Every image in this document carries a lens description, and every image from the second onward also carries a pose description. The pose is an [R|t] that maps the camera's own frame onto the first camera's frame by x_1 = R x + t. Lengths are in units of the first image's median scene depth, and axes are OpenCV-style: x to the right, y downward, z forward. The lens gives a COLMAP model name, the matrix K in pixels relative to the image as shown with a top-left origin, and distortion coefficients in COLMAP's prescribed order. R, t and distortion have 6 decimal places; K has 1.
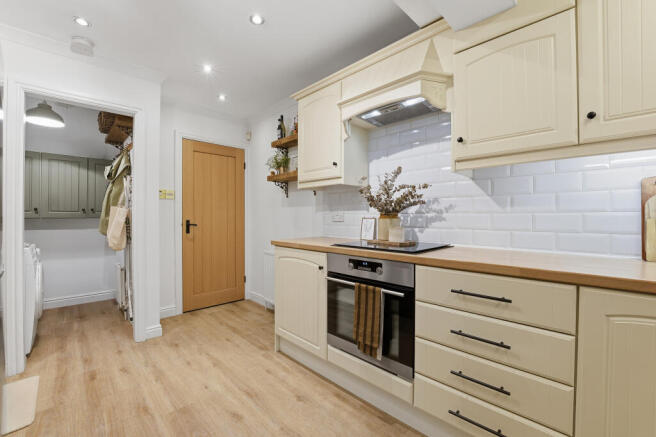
lens RADIAL K [[273.9, 0, 323.6], [0, 273.9, 218.8], [0, 0, 1]] dist [-0.001453, -0.000162]
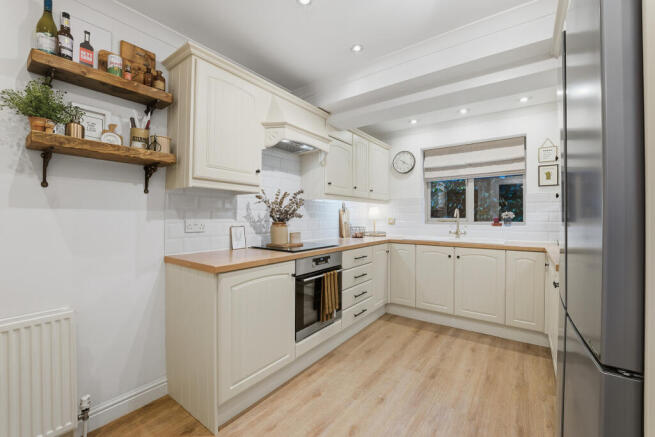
lens RADIAL K [[273.5, 0, 322.9], [0, 273.5, 216.8], [0, 0, 1]] dist [-0.001453, -0.000162]
pose [[-0.152299, 0.005693, 0.988318, -1.111882], [0.007025, 0.999964, -0.004678, -0.041792], [-0.988309, 0.006230, -0.152334, 1.086751]]
